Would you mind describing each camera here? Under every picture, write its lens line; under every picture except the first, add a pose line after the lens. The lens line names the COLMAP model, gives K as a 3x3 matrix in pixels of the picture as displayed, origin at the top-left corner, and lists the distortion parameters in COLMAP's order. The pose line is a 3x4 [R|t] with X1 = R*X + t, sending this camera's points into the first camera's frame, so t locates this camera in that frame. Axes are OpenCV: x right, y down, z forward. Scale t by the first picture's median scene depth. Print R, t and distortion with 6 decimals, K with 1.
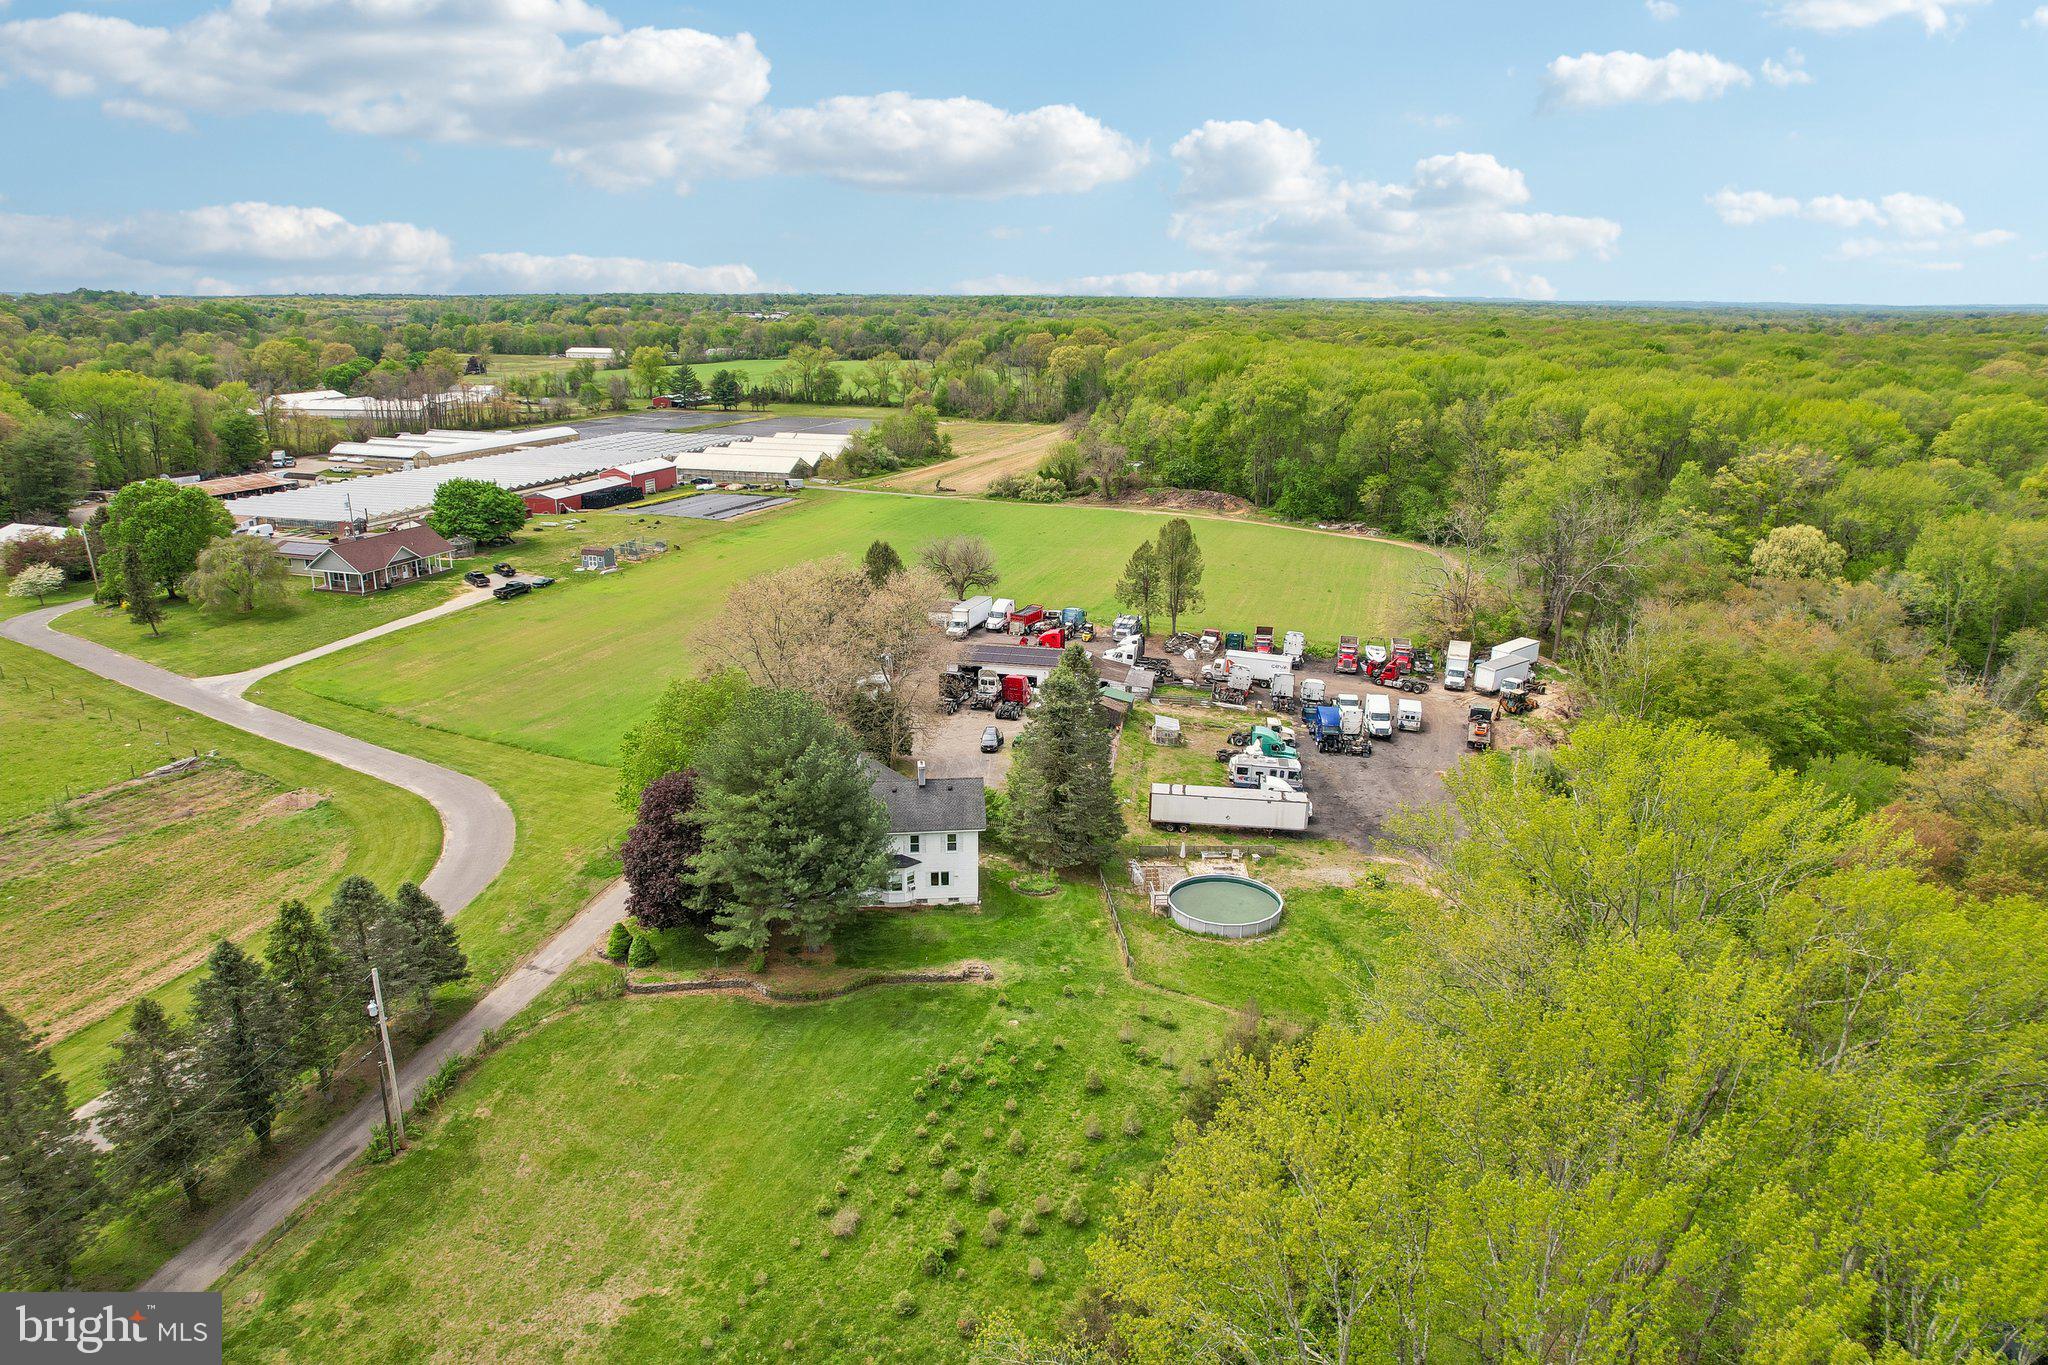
lens RADIAL K [[1321.7, 0, 1082.5], [0, 1321.7, 674.5], [0, 0, 1]] dist [-0.073948, 0.068401]
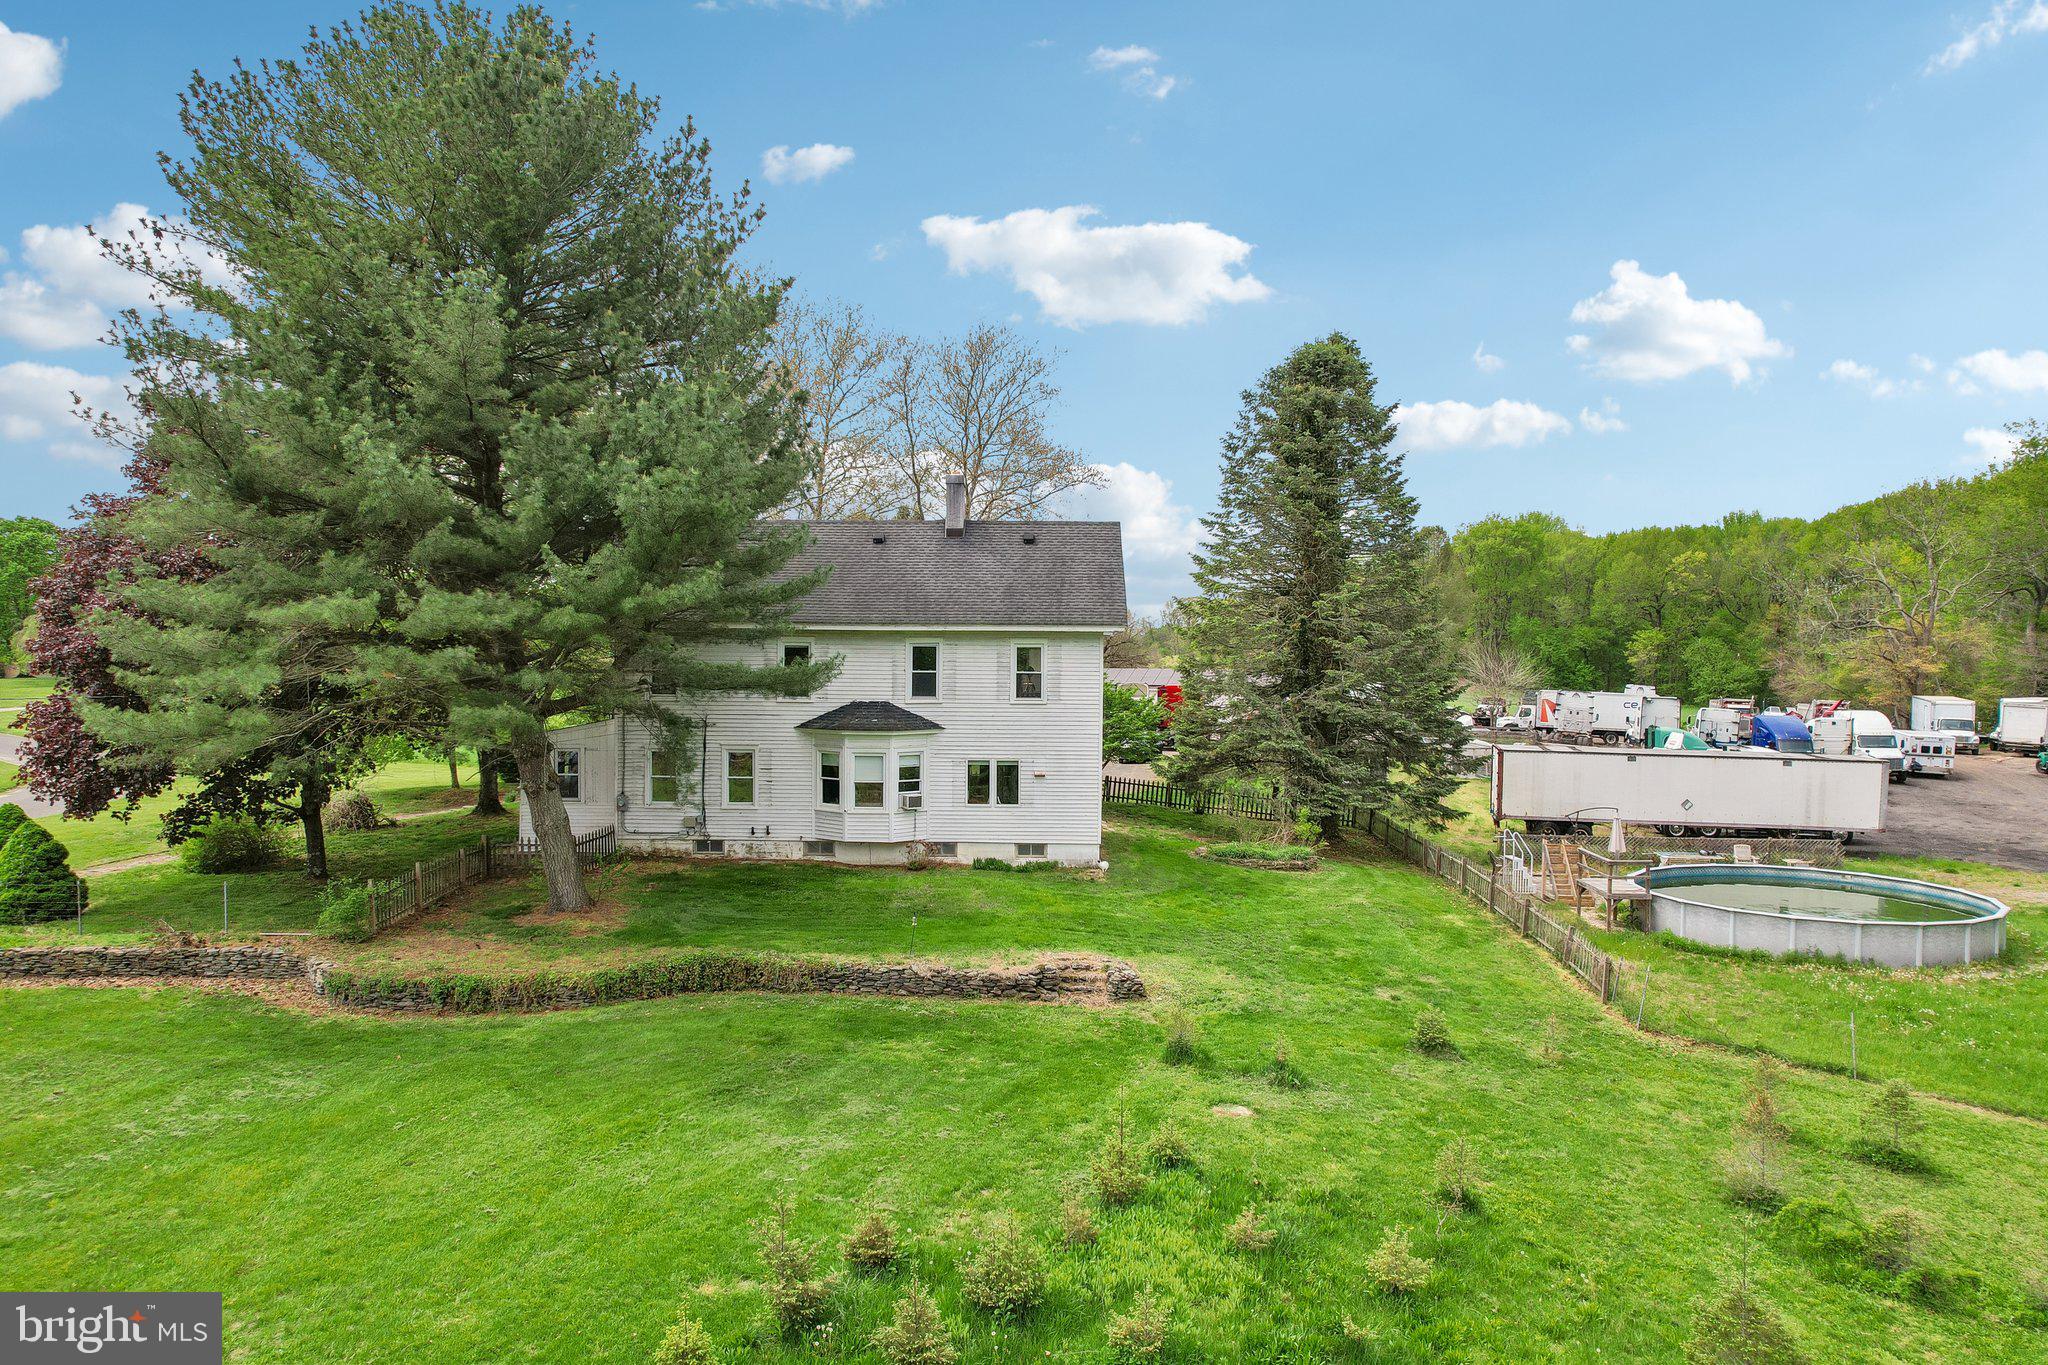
lens RADIAL K [[1321.7, 0, 1046.0], [0, 1321.7, 690.3], [0, 0, 1]] dist [-0.073948, 0.068401]
pose [[0.990580, -0.013289, -0.136288, -0.046605], [-0.022516, 0.965925, -0.257841, 0.225918], [0.135070, 0.258480, 0.956527, 0.670748]]
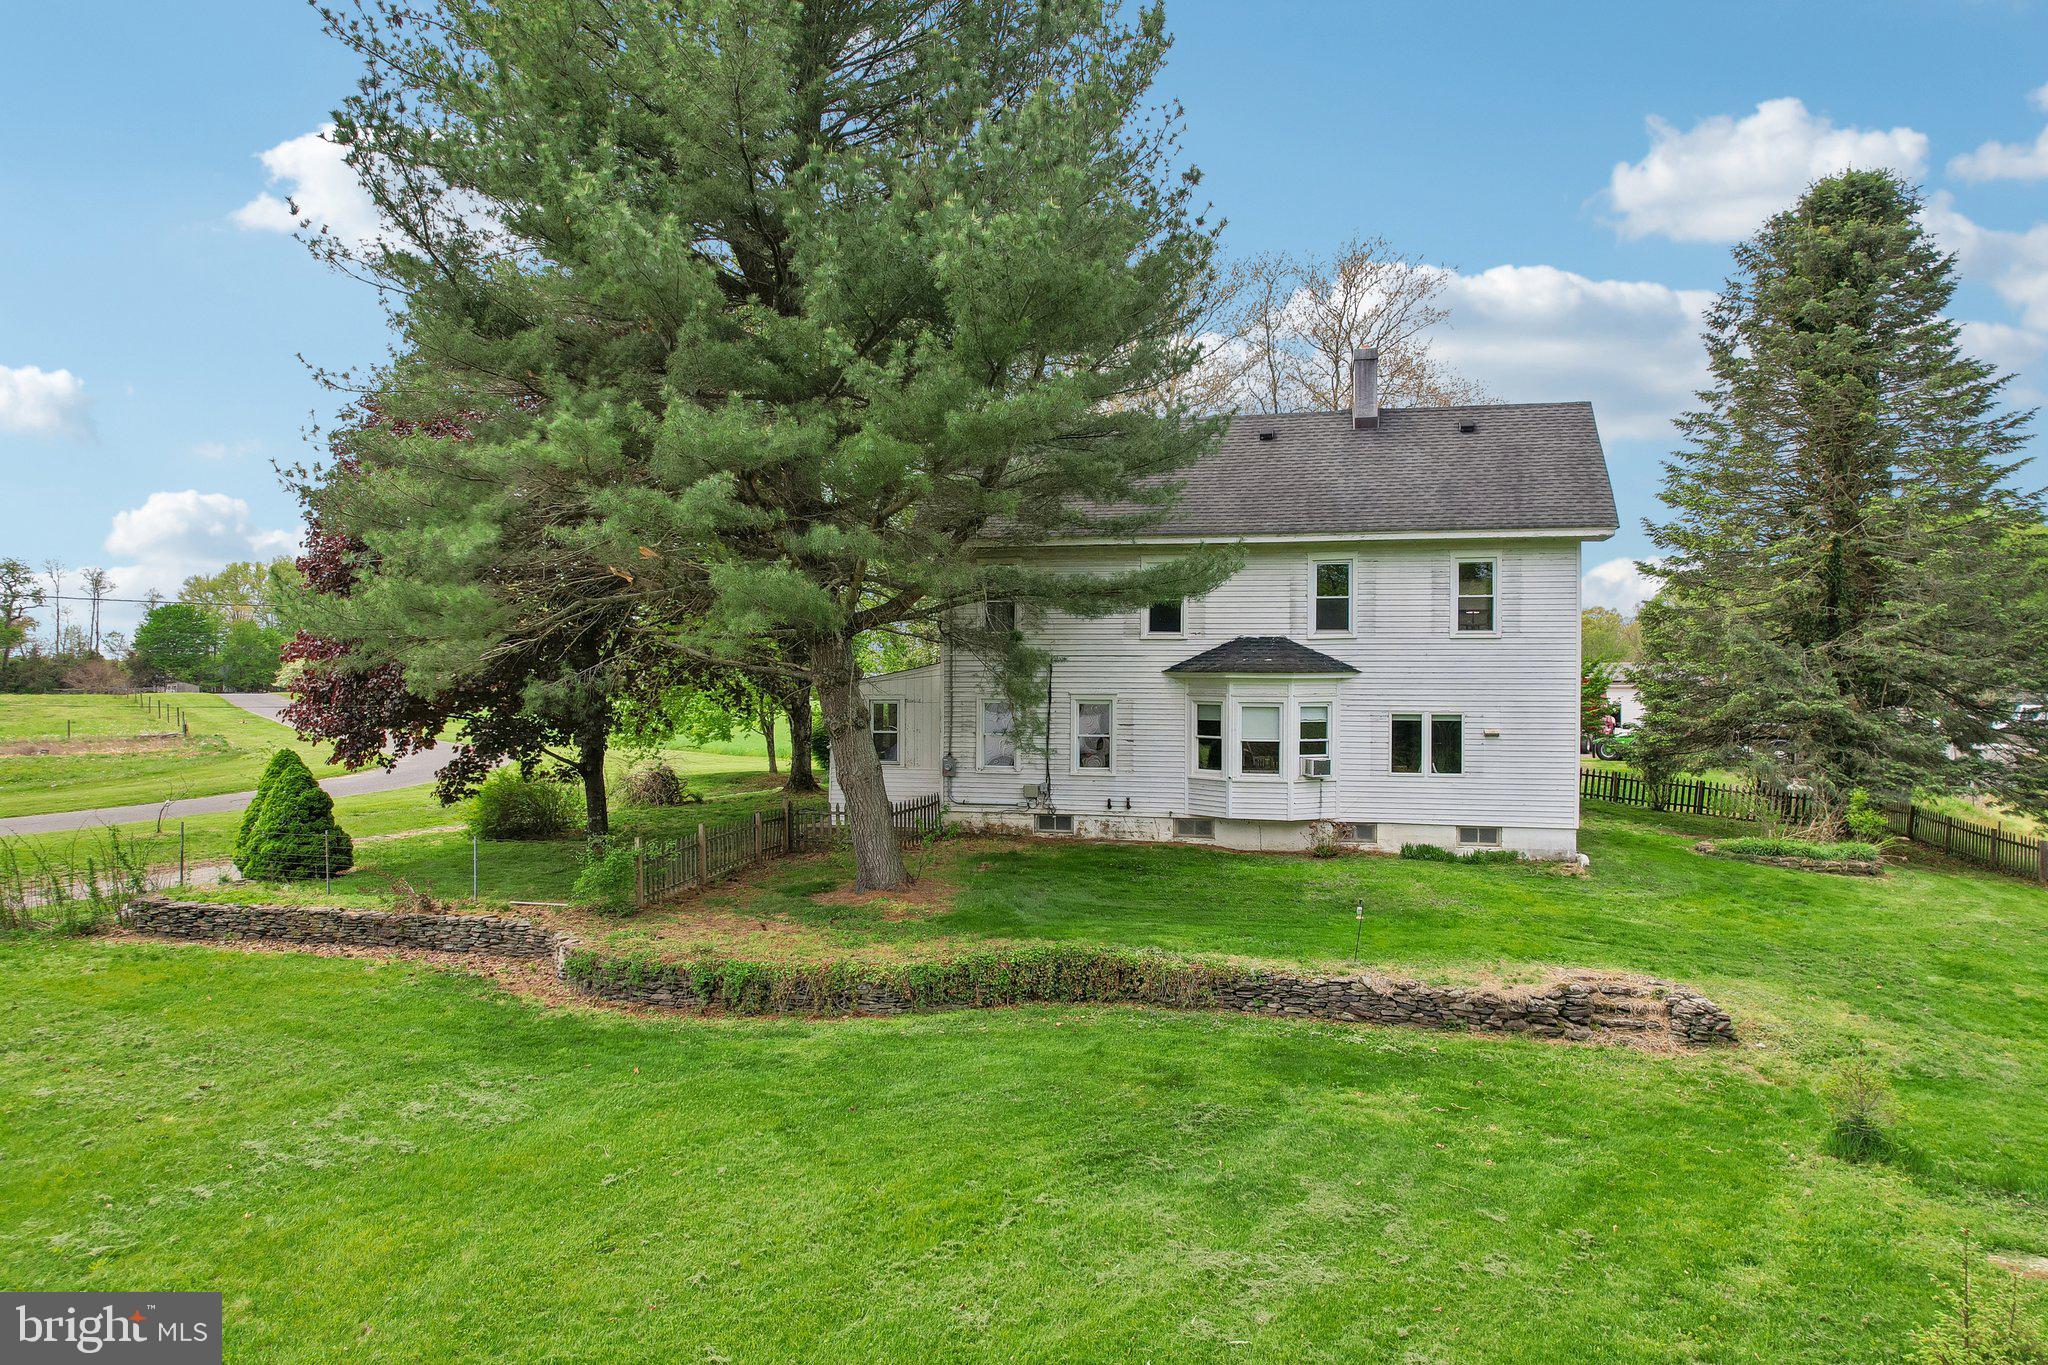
lens RADIAL K [[1321.7, 0, 1037.2], [0, 1321.7, 704.5], [0, 0, 1]] dist [-0.073948, 0.068401]
pose [[0.927636, -0.016552, -0.373118, -0.083725], [-0.086418, 0.962395, -0.257542, 0.225793], [0.363350, 0.271150, 0.891322, 0.749738]]
